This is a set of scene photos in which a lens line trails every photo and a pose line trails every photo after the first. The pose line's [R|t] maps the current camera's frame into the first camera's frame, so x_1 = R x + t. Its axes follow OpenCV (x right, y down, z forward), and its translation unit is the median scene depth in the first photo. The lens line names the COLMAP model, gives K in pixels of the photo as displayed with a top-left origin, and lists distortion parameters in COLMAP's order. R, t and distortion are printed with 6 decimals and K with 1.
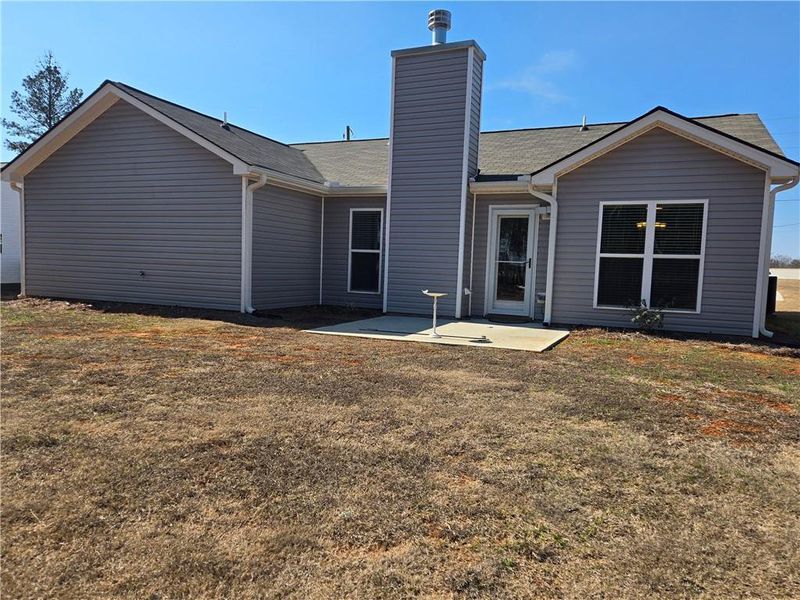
lens RADIAL K [[557.2, 0, 397.0], [0, 557.2, 298.7], [0, 0, 1]] dist [0.106027, -0.017175]
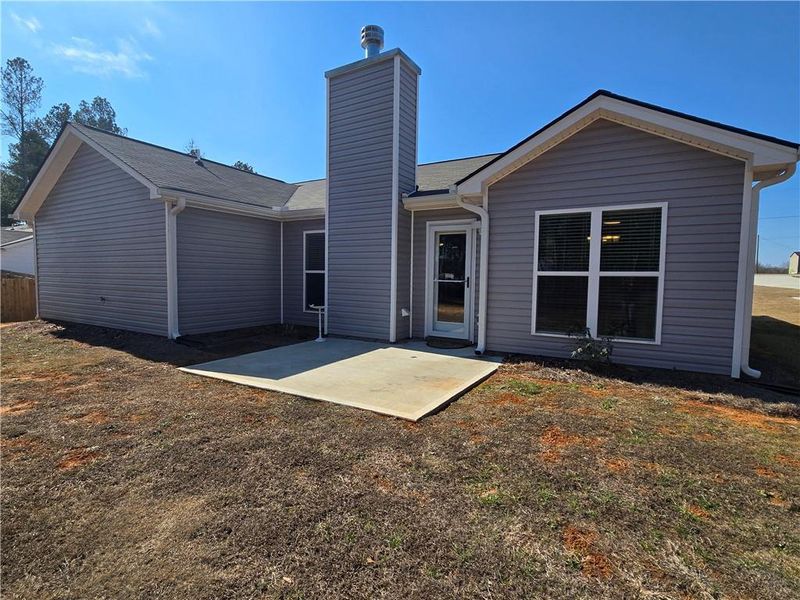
lens RADIAL K [[376.0, 0, 401.8], [0, 376.0, 295.6], [0, 0, 1]] dist [0.023250, 0.003110]
pose [[0.992743, -0.014701, -0.119351, 0.218744], [0.013586, 0.999856, -0.010152, -0.039795], [0.119483, 0.008457, 0.992800, 0.399318]]
